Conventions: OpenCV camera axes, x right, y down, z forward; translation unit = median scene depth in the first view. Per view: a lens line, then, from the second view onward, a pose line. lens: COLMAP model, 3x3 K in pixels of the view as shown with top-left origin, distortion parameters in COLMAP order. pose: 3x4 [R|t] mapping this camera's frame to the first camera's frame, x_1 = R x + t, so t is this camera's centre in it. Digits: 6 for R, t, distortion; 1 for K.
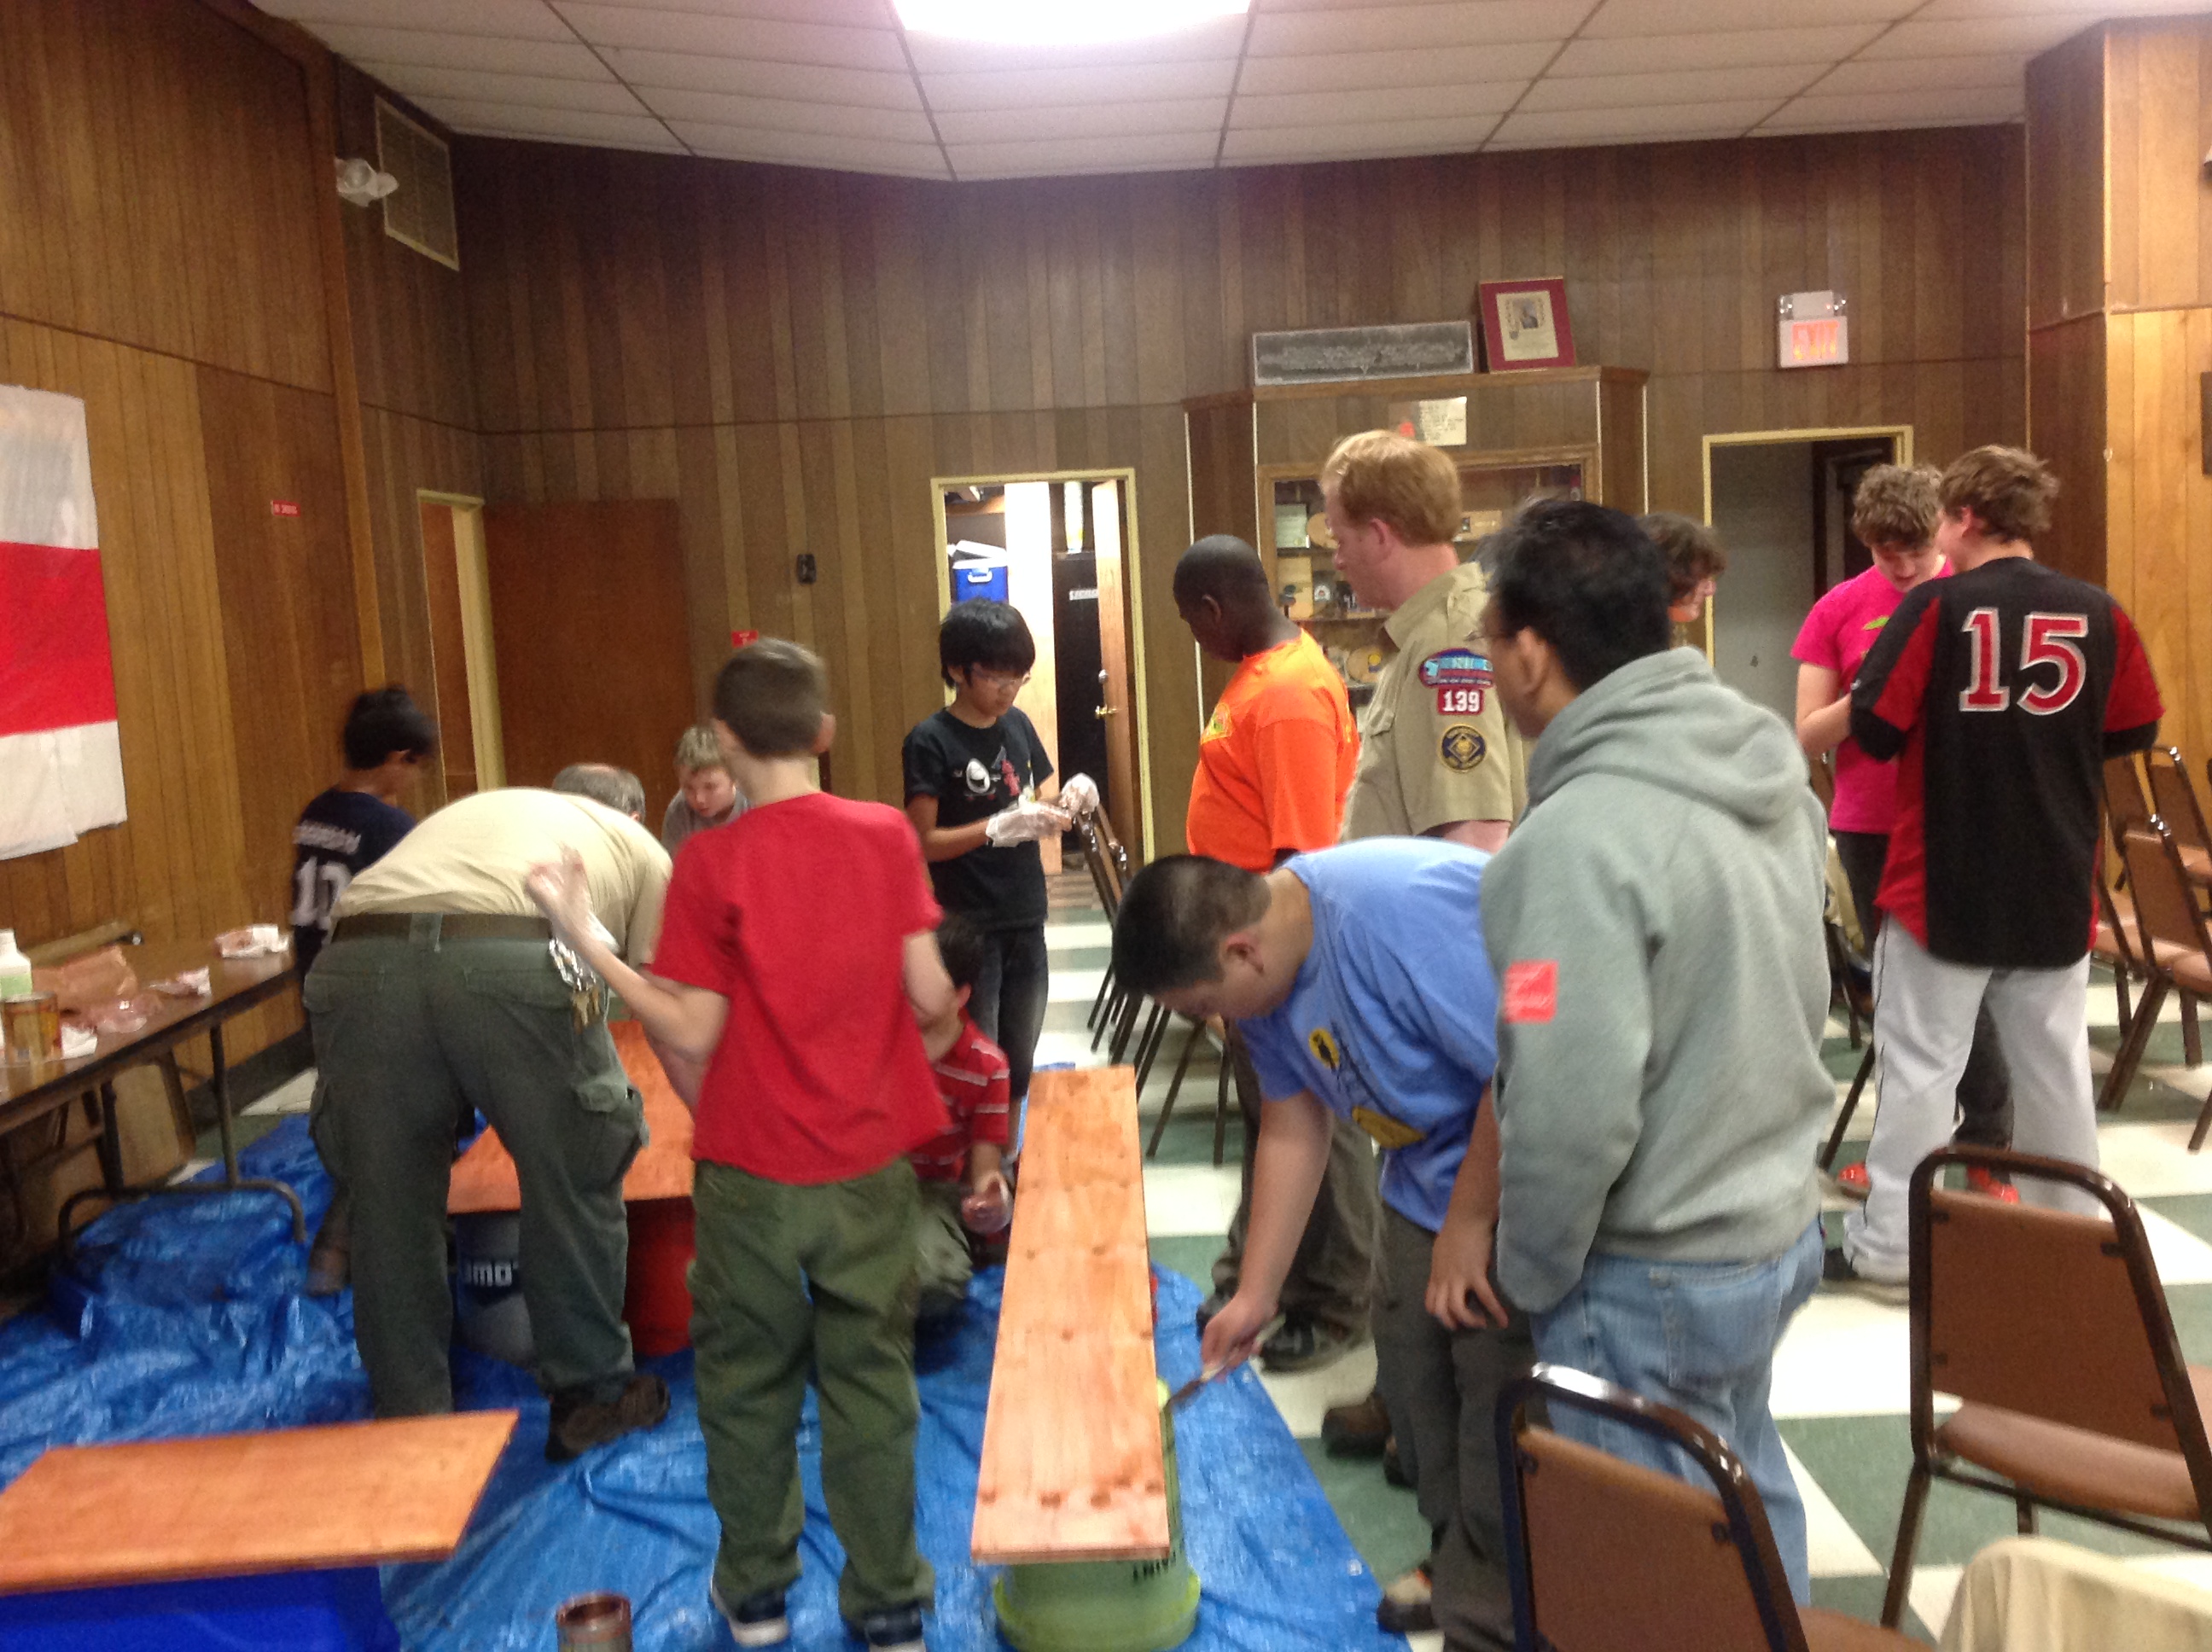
lens RADIAL K [[2194.0, 0, 1106.0], [0, 2194.0, 826.0], [0, 0, 1]] dist [0.176852, -0.229480]
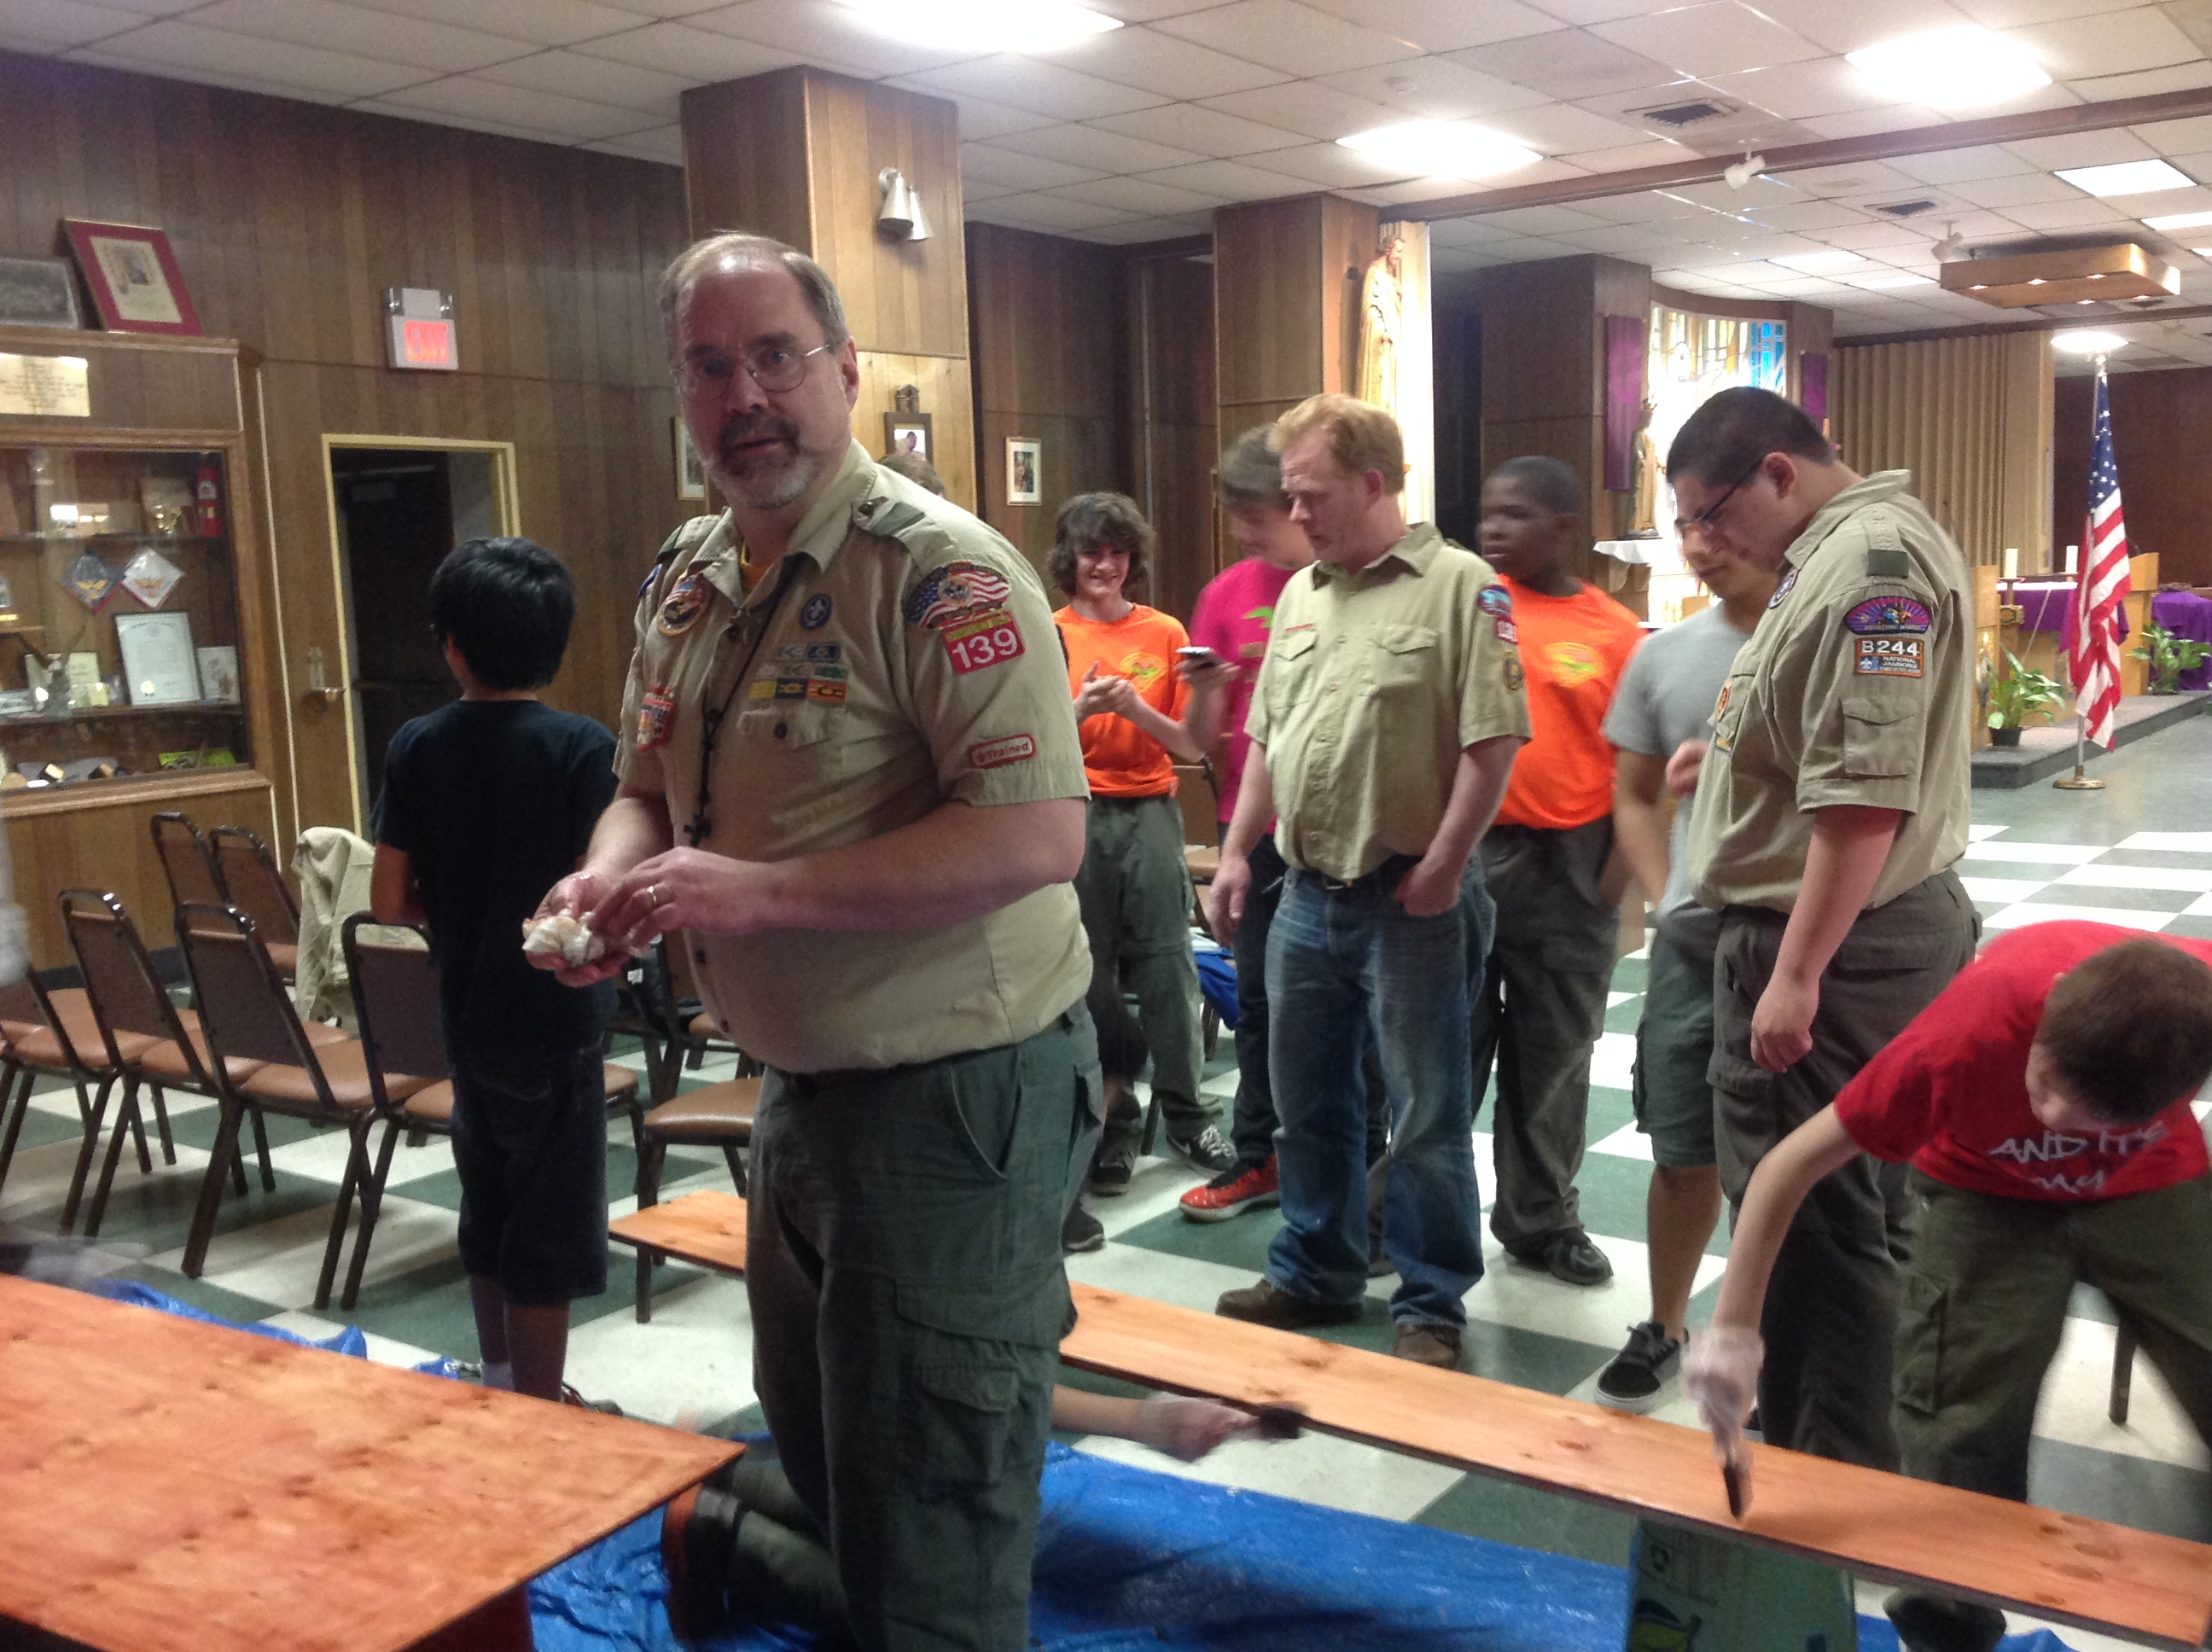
lens RADIAL K [[2215.6, 0, 1119.4], [0, 2215.6, 821.6], [0, 0, 1]] dist [0.135074, -0.230589]
pose [[0.610733, -0.062188, 0.789391, -0.255641], [0.086258, 0.996204, 0.011745, -0.005730], [-0.787124, 0.060919, 0.613779, 0.219156]]
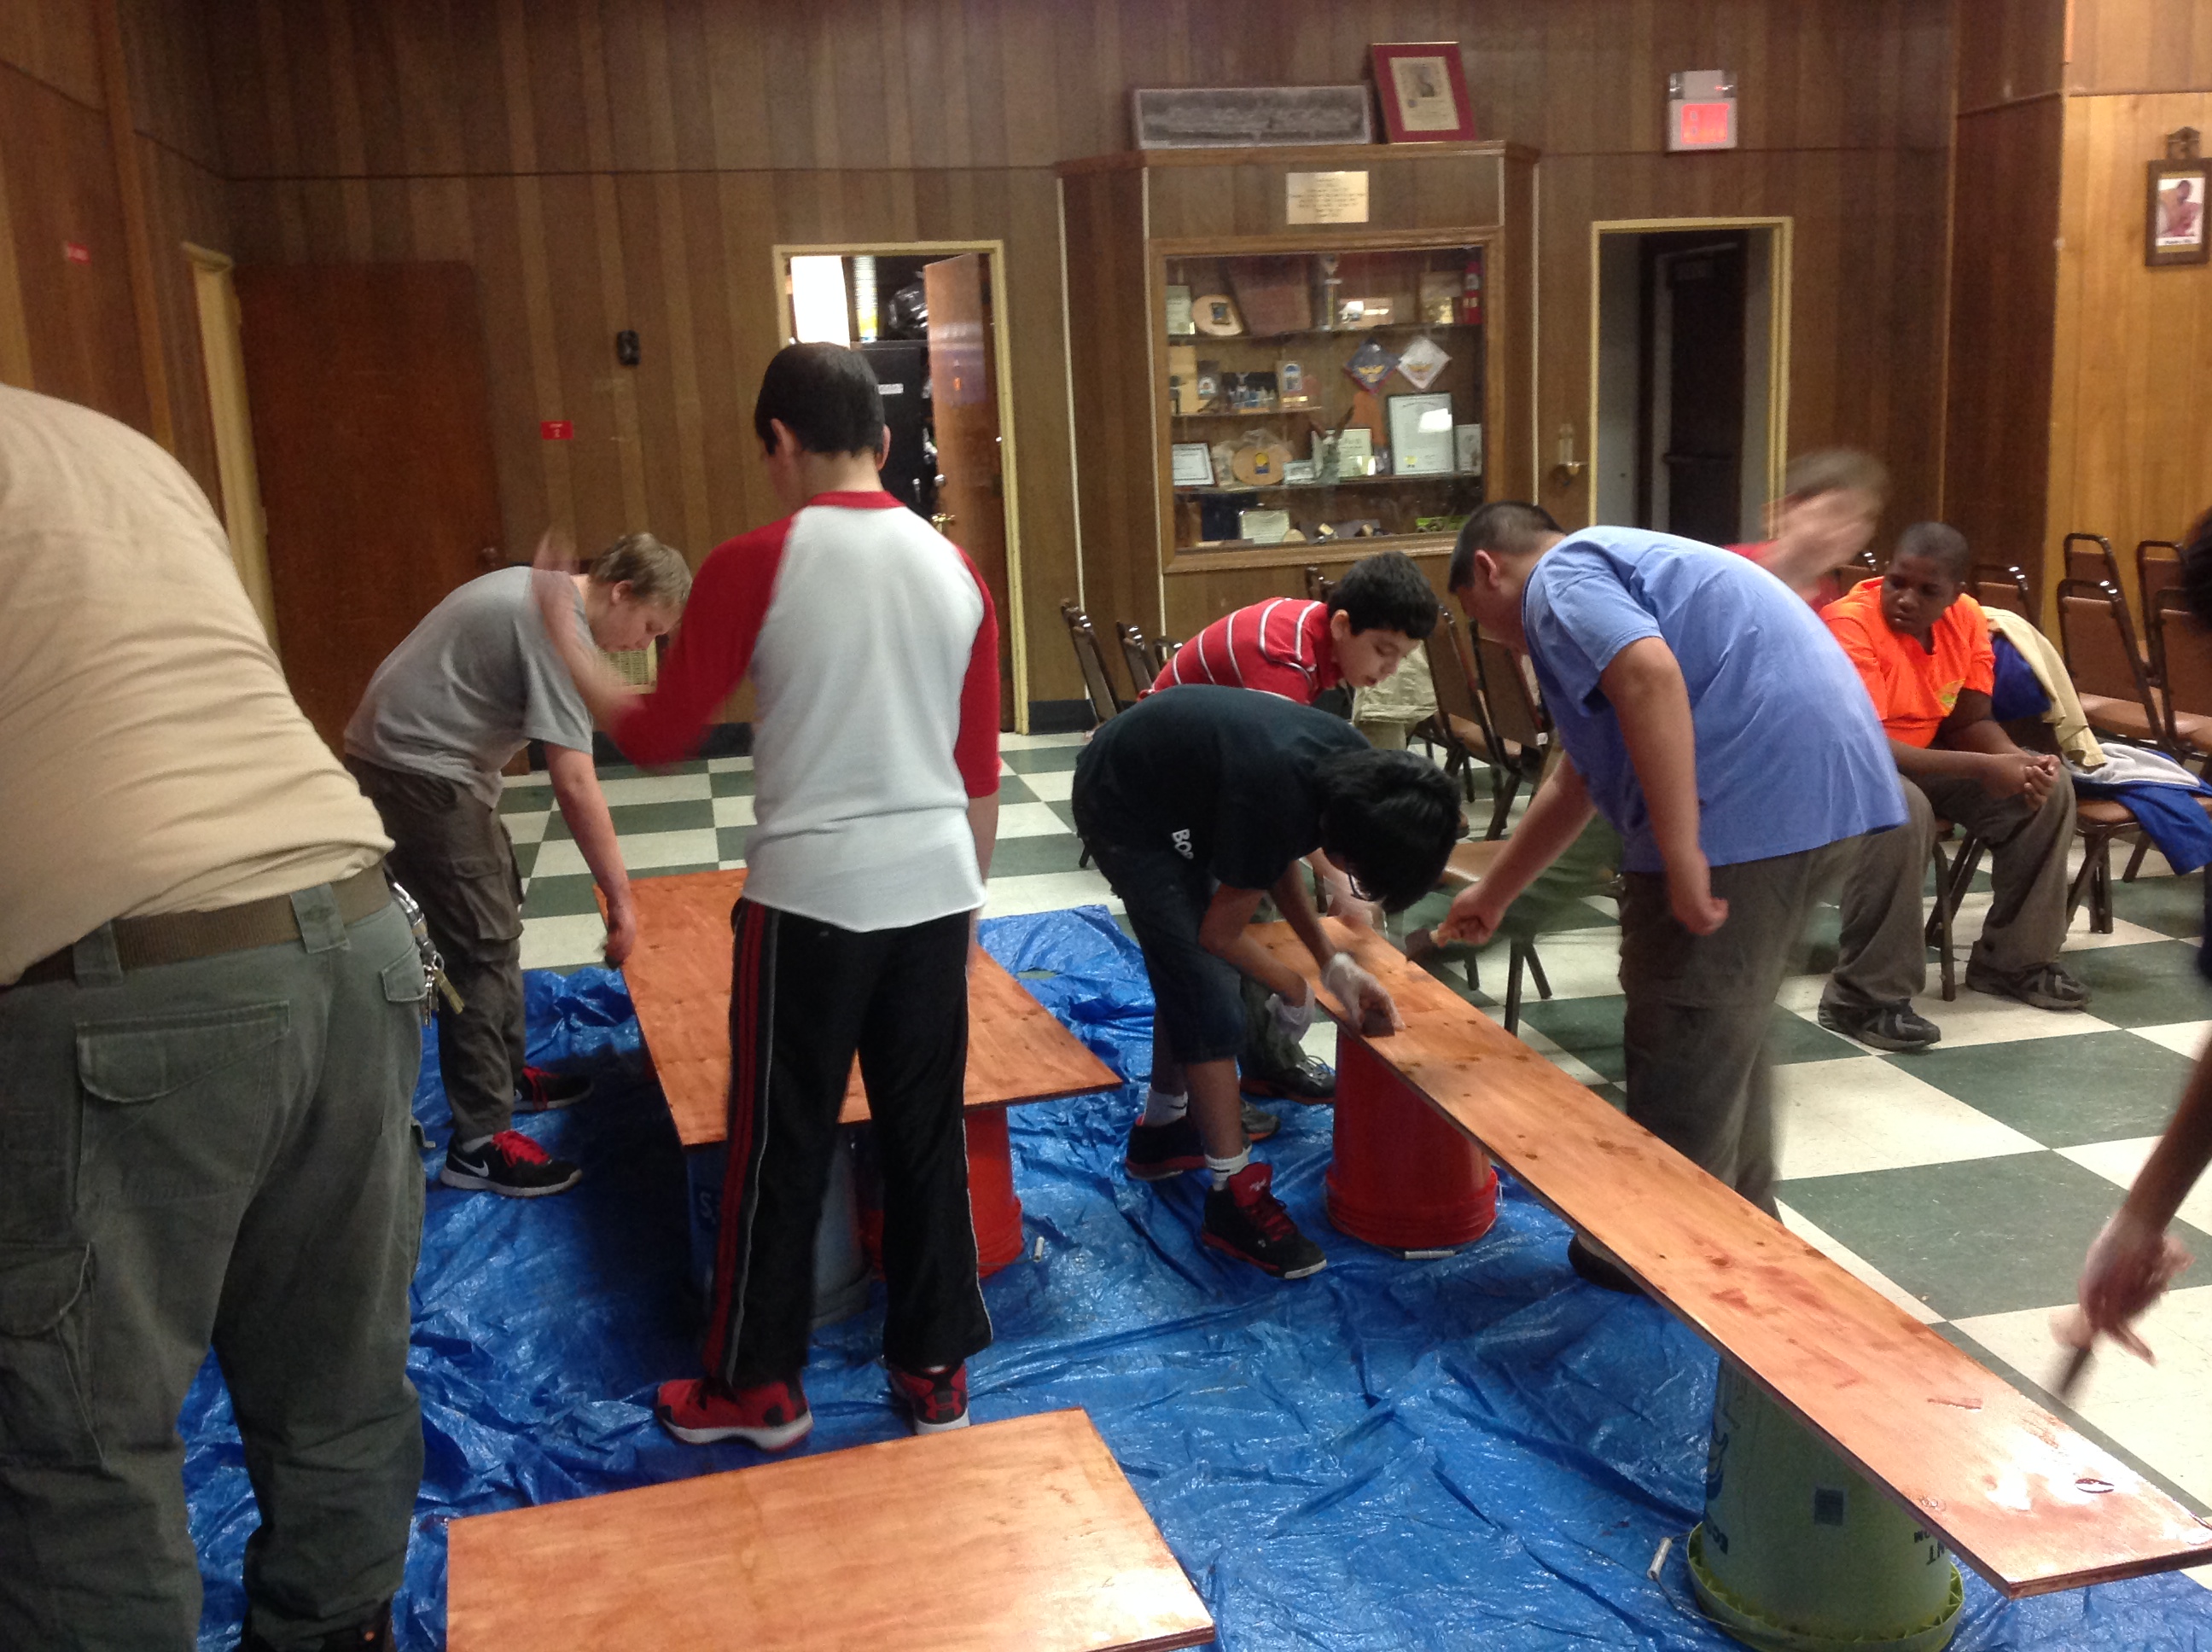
lens RADIAL K [[2215.6, 0, 1119.4], [0, 2215.6, 821.6], [0, 0, 1]] dist [0.135074, -0.230589]
pose [[0.978480, -0.029613, 0.204205, -0.133737], [0.014242, 0.996981, 0.076335, 0.003576], [-0.205849, -0.071784, 0.975947, 0.093511]]
